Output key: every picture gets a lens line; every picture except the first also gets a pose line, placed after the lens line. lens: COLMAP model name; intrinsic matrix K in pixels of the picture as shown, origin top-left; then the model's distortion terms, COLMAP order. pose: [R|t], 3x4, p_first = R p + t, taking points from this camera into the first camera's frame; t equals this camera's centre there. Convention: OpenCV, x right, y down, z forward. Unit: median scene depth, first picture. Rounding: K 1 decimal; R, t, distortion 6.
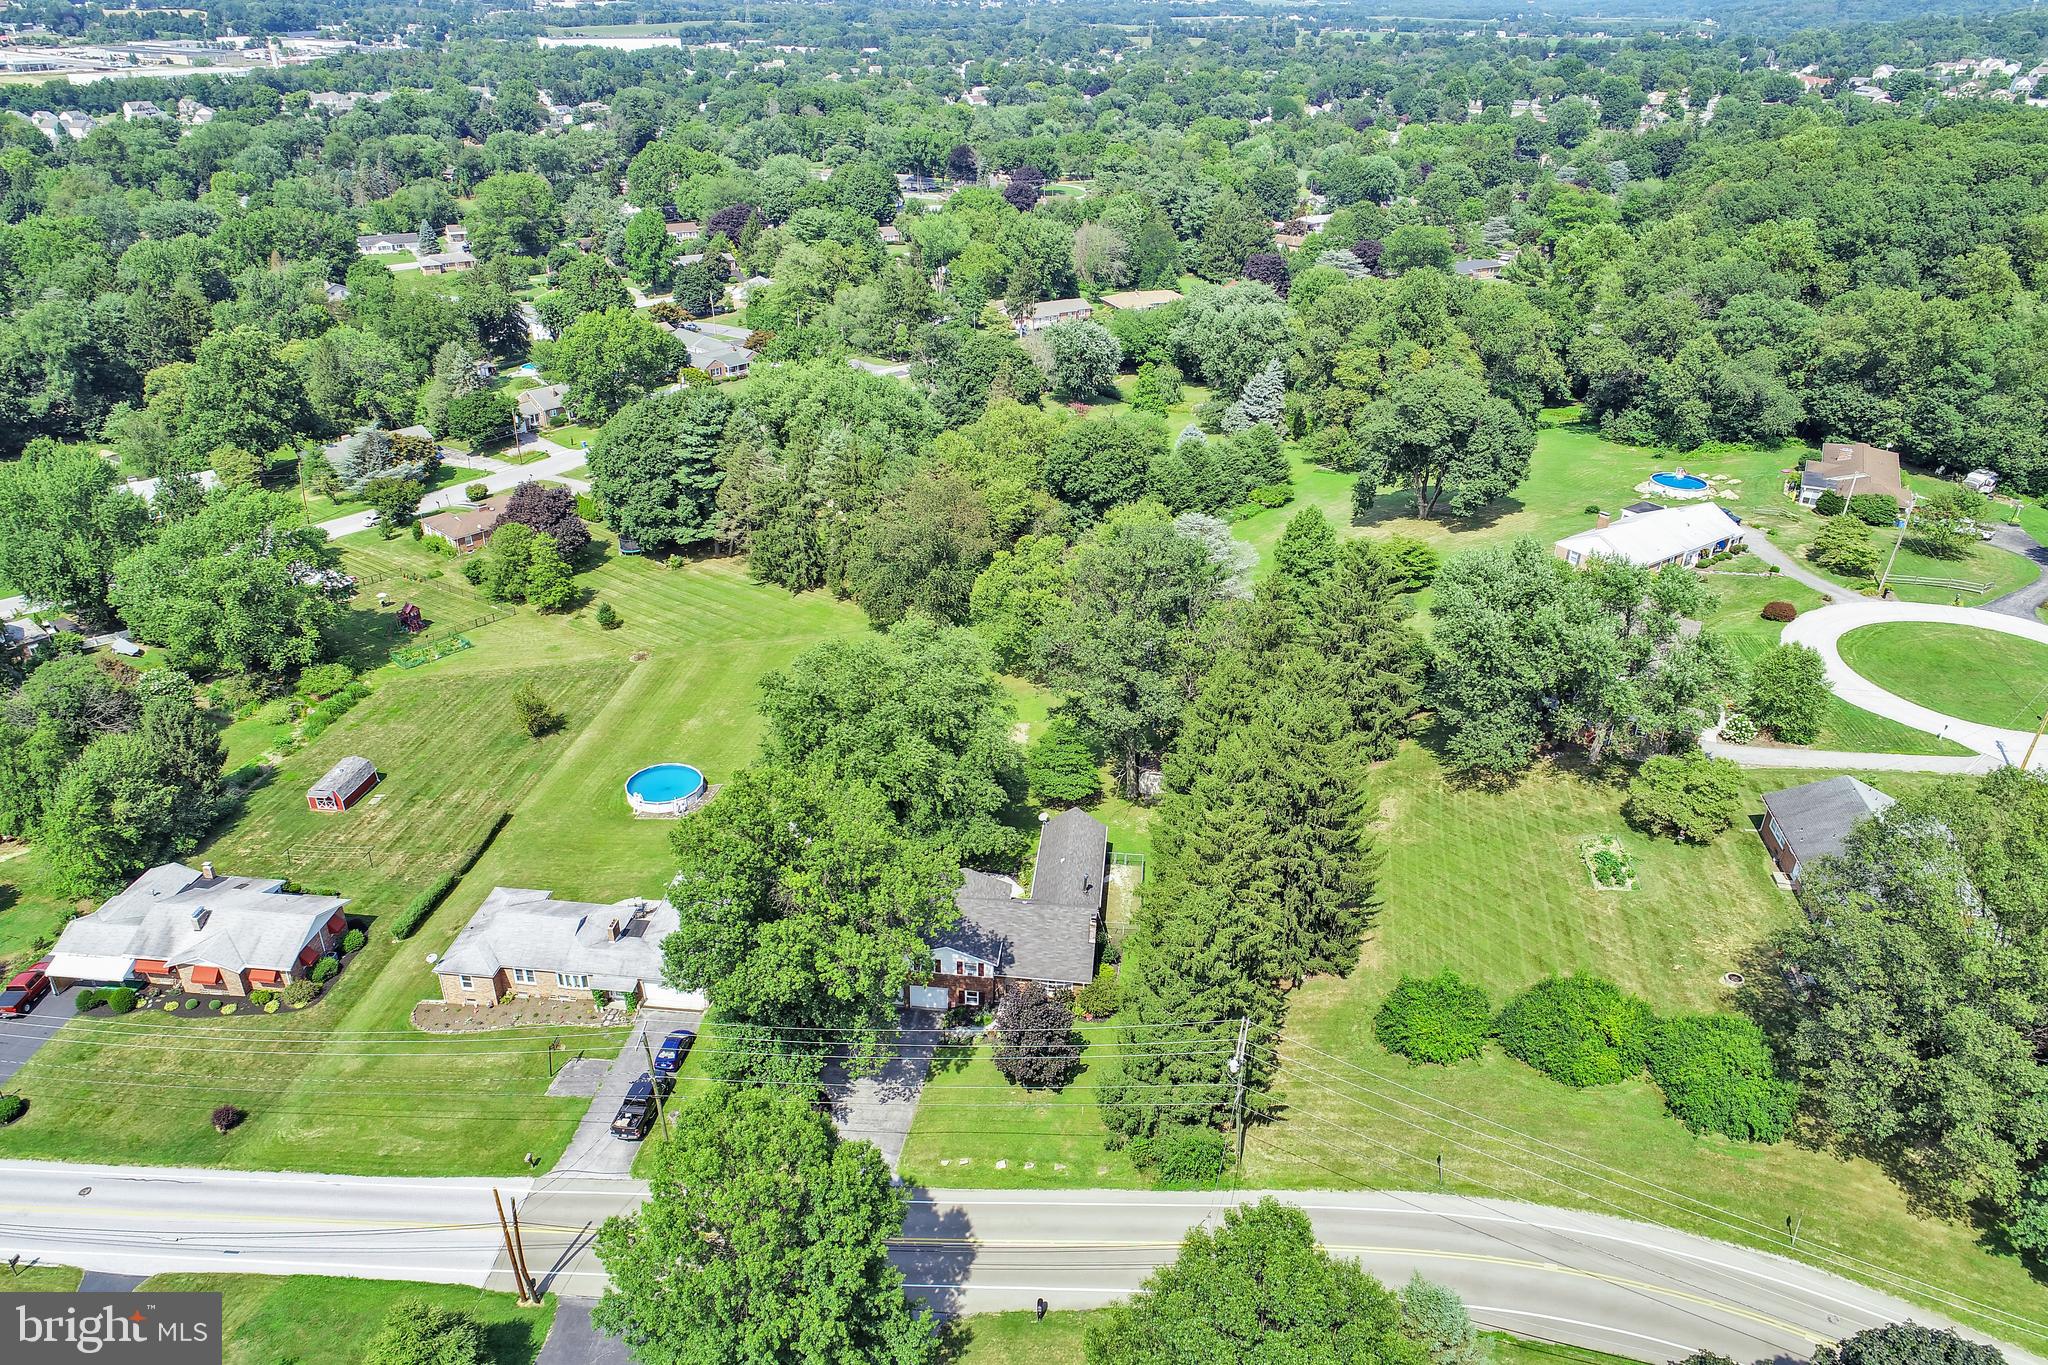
lens RADIAL K [[1356.4, 0, 1028.6], [0, 1356.4, 696.3], [0, 0, 1]] dist [-0.001293, 0.004278]
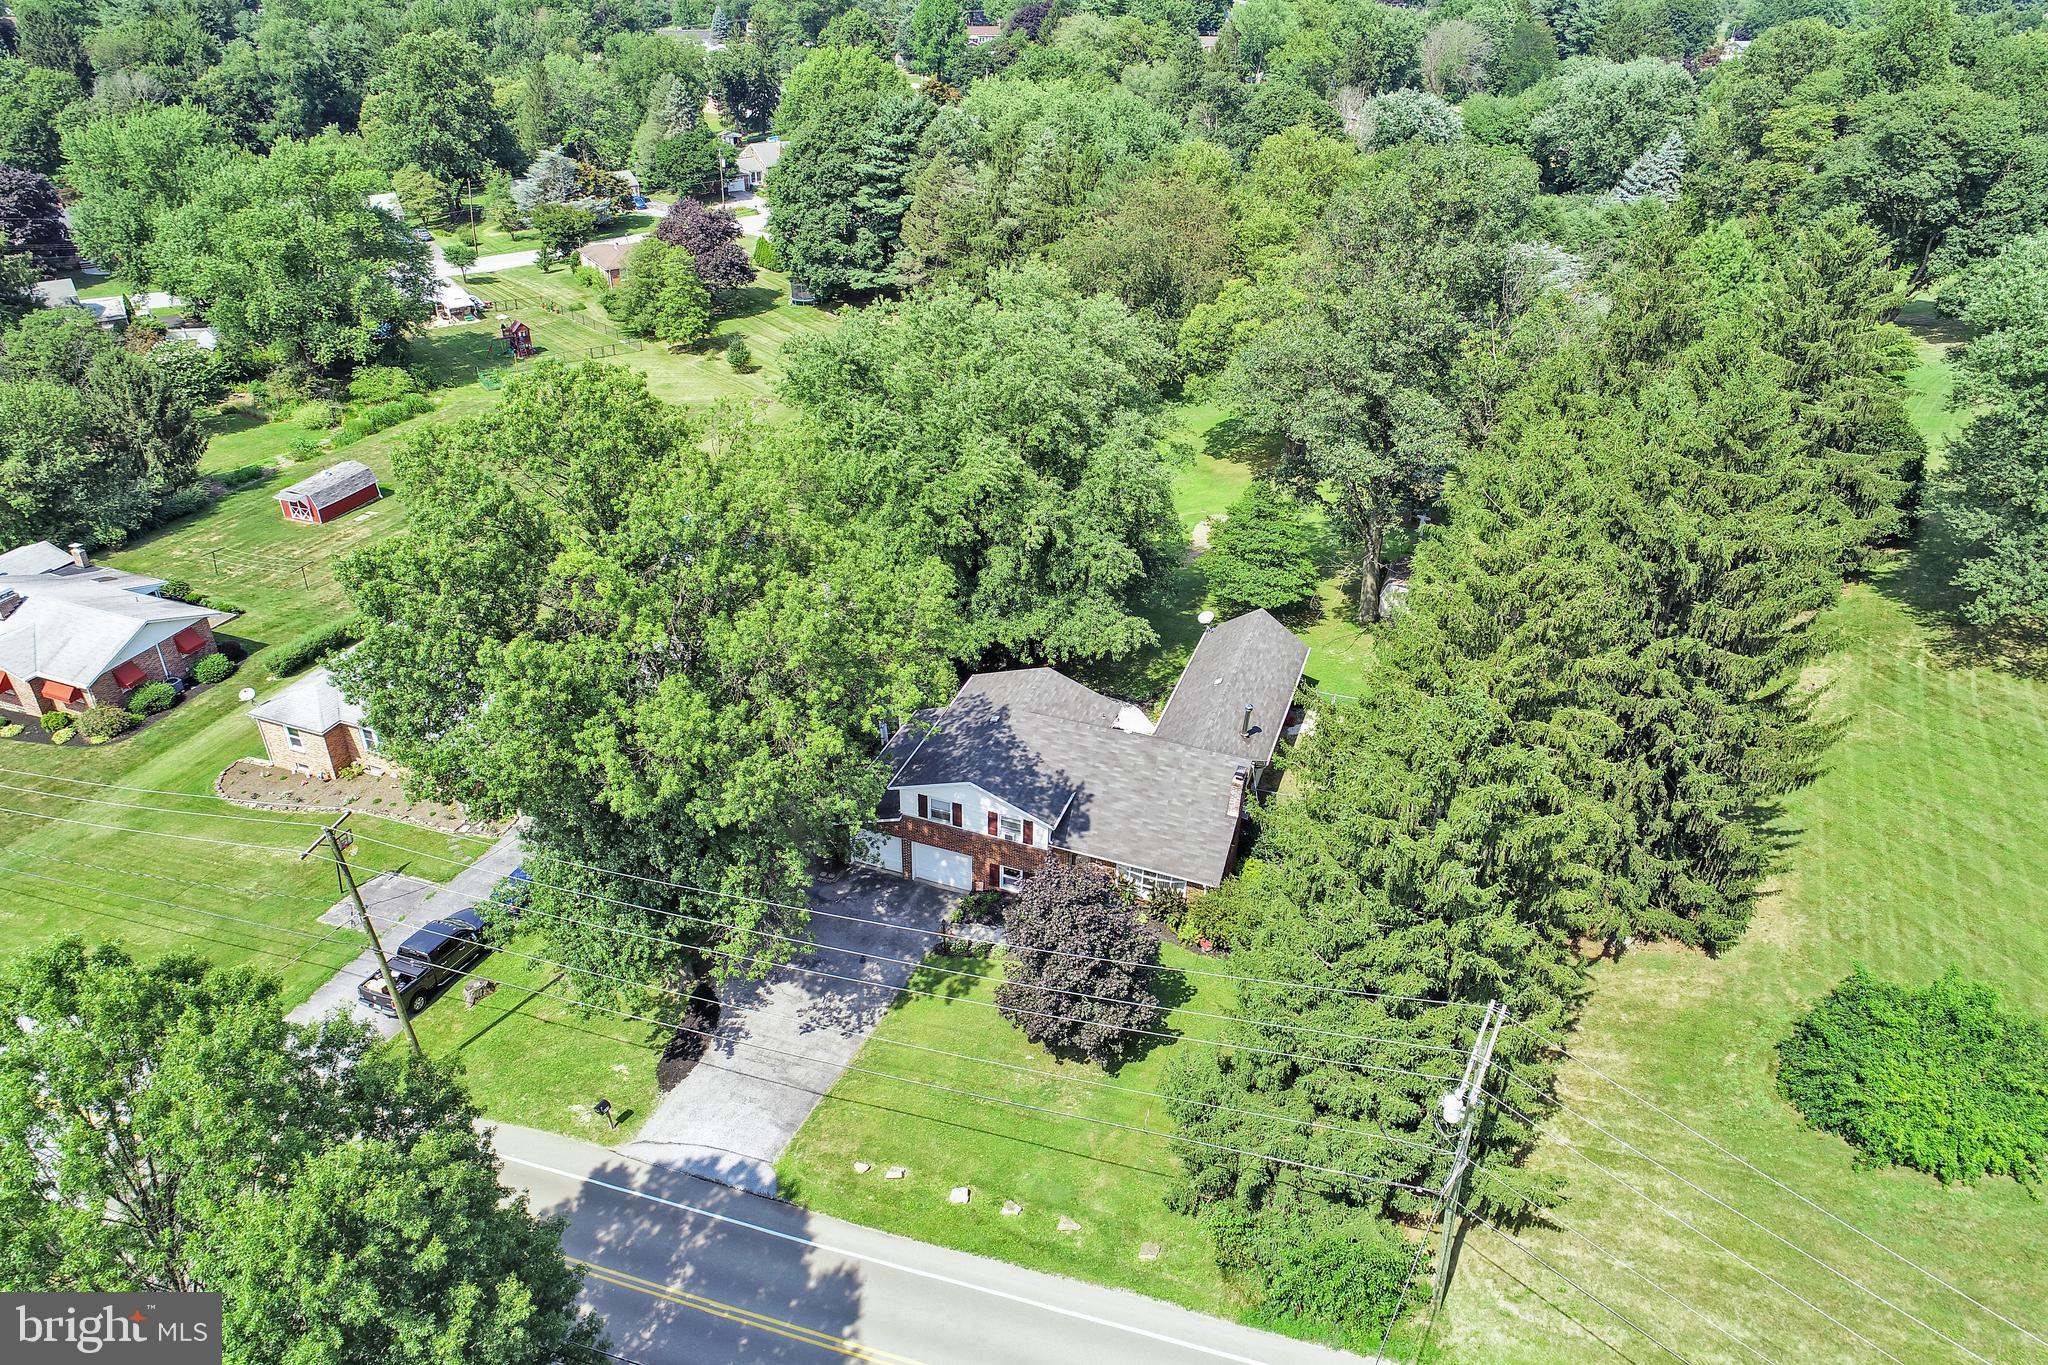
lens RADIAL K [[1356.4, 0, 1028.6], [0, 1356.4, 696.3], [0, 0, 1]] dist [-0.001293, 0.004278]
pose [[0.970096, 0.131915, -0.203746, 0.066027], [-0.118586, 0.990004, 0.076350, 0.091790], [0.211781, -0.049905, 0.976042, 0.404571]]
